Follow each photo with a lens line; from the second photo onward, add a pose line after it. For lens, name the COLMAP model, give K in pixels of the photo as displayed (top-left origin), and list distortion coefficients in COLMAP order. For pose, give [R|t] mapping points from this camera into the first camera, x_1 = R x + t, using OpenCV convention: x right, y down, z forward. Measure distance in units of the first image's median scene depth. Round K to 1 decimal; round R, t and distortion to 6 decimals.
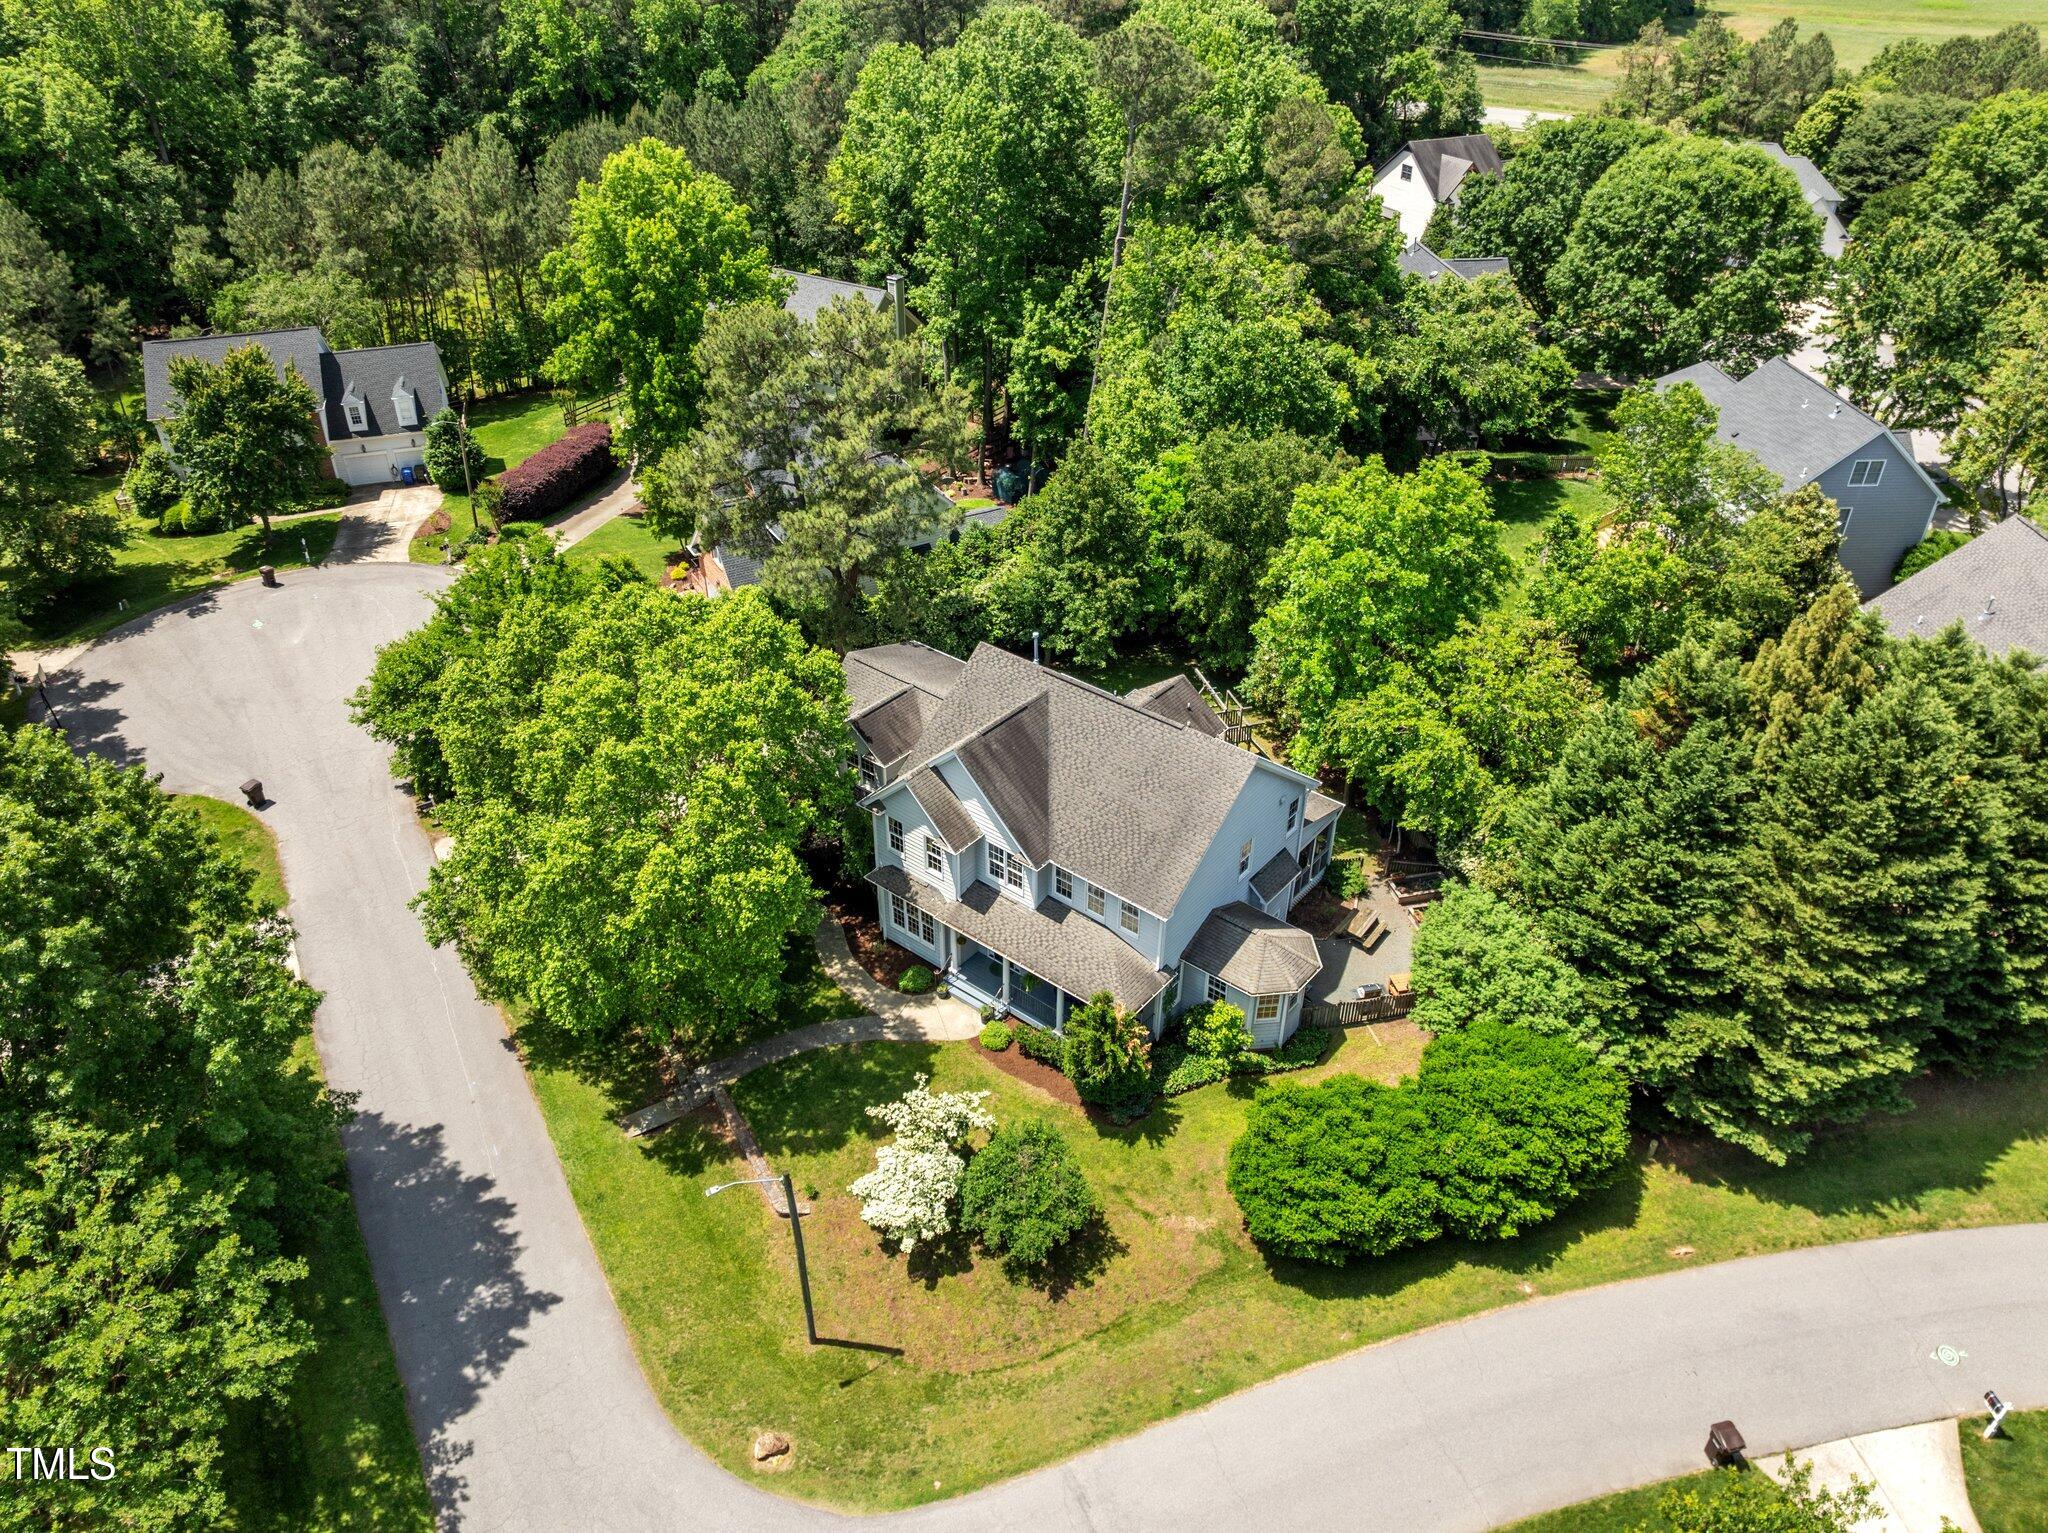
lens RADIAL K [[1441.7, 0, 1019.1], [0, 1441.7, 766.7], [0, 0, 1]] dist [-0.032998, 0.005280]
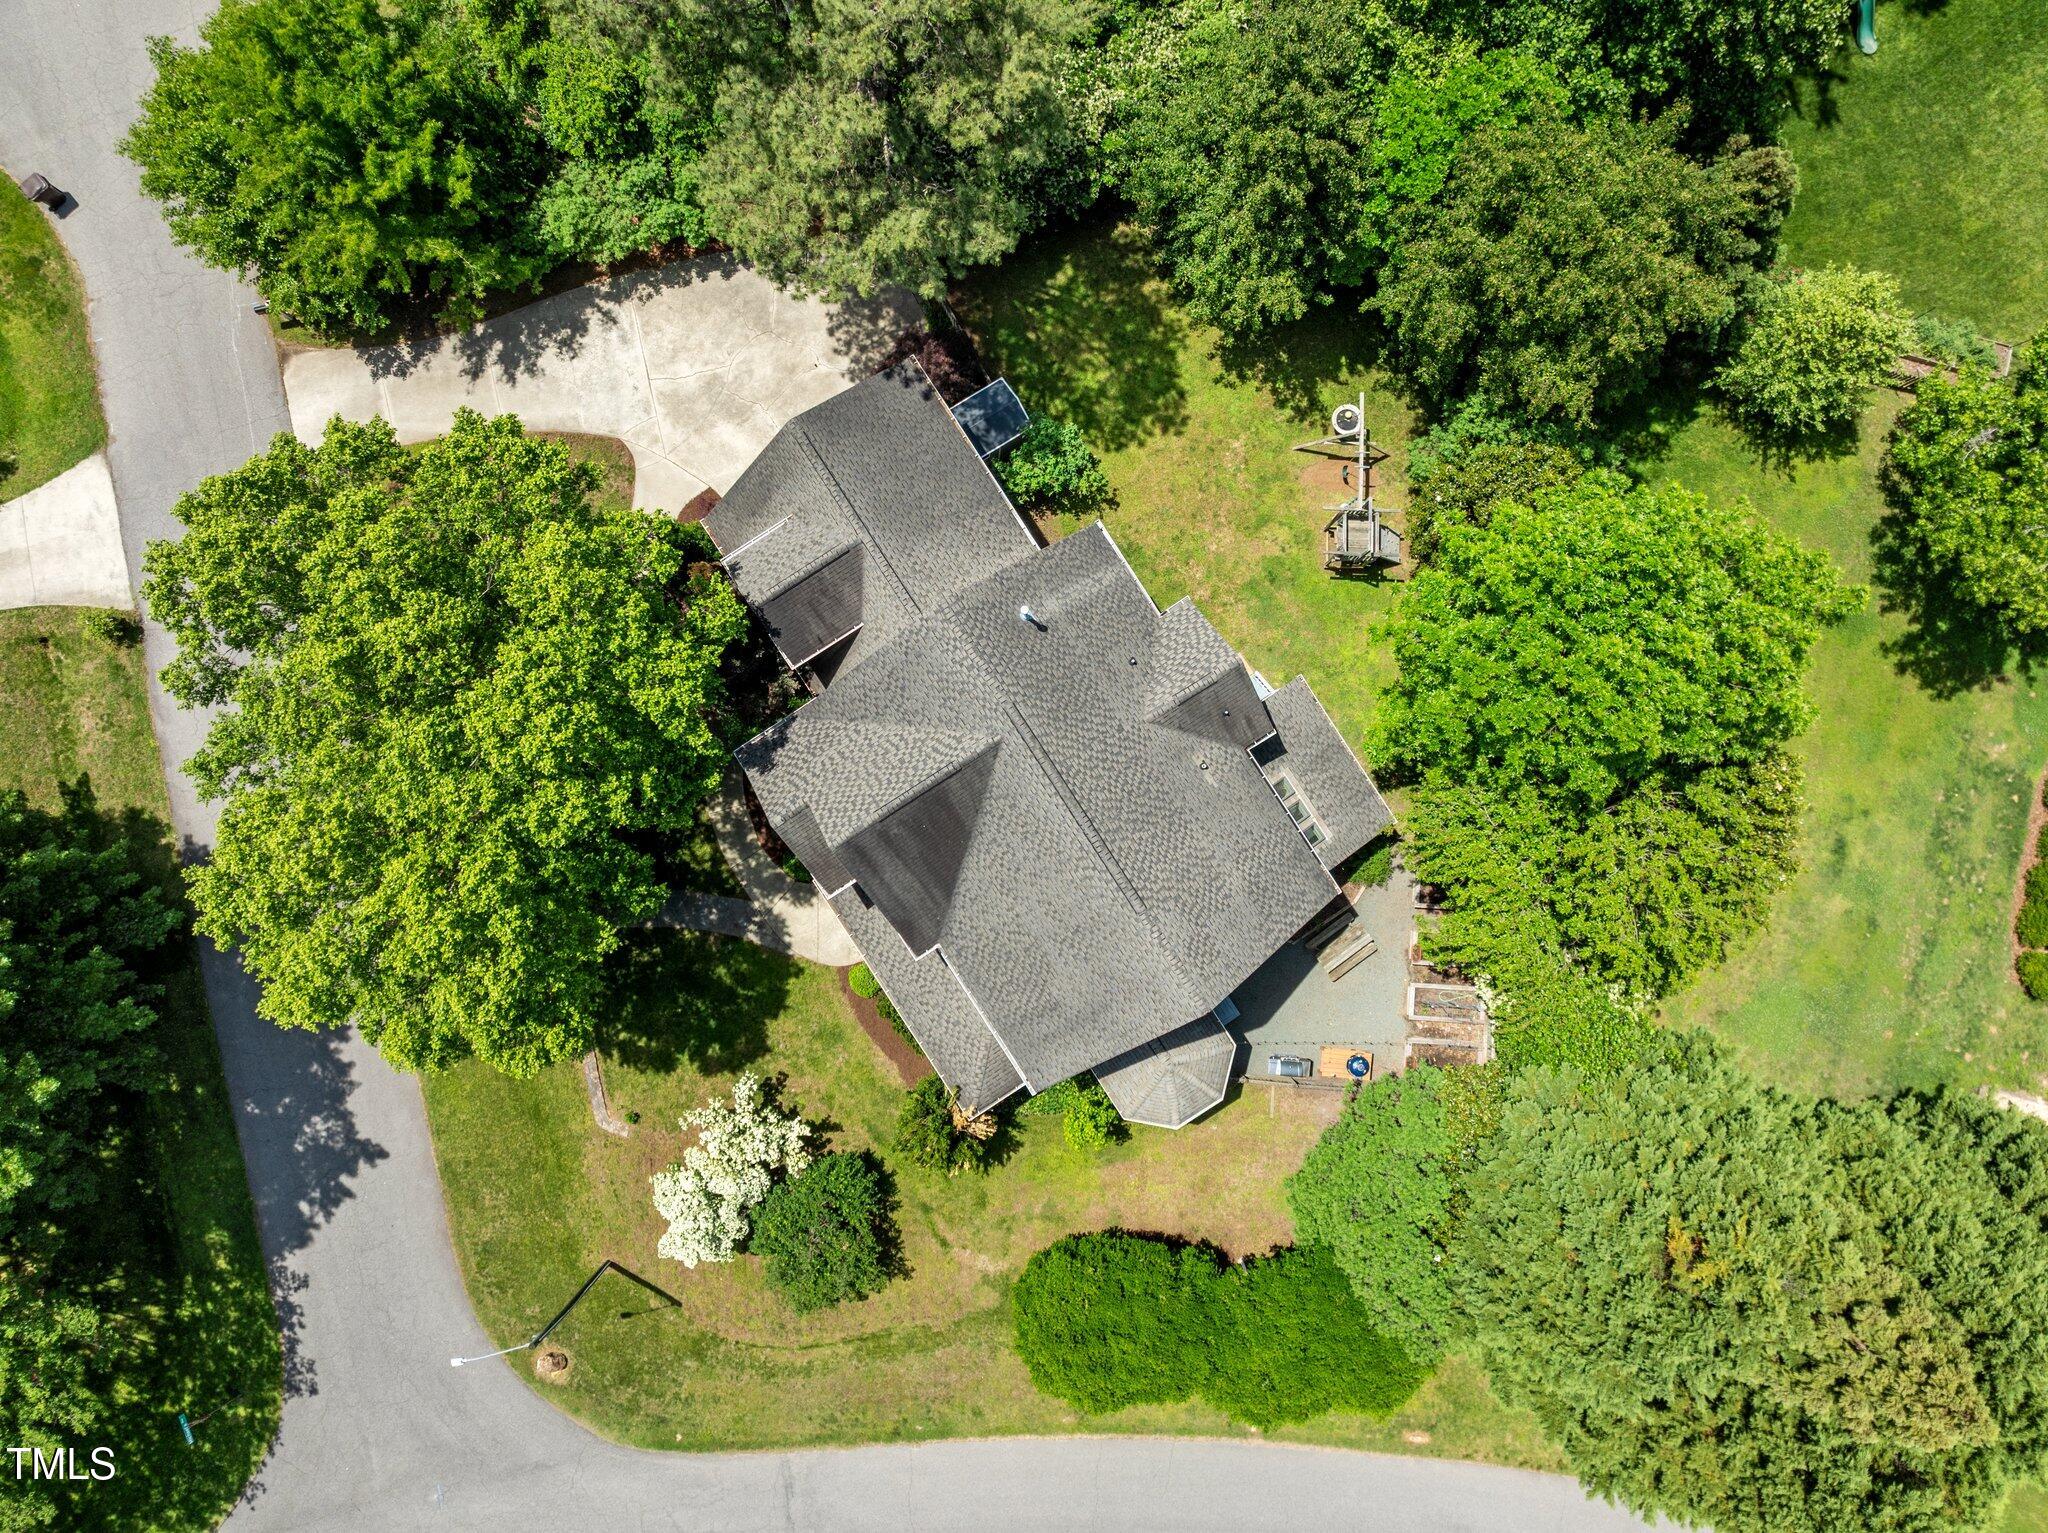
lens RADIAL K [[1423.4, 0, 1018.3], [0, 1423.4, 763.8], [0, 0, 1]] dist [-0.029921, 0.000644]
pose [[0.953860, 0.300026, 0.011632, 0.023984], [-0.186331, 0.561128, 0.806484, -0.631818], [0.235440, -0.771440, 0.591142, 0.622062]]
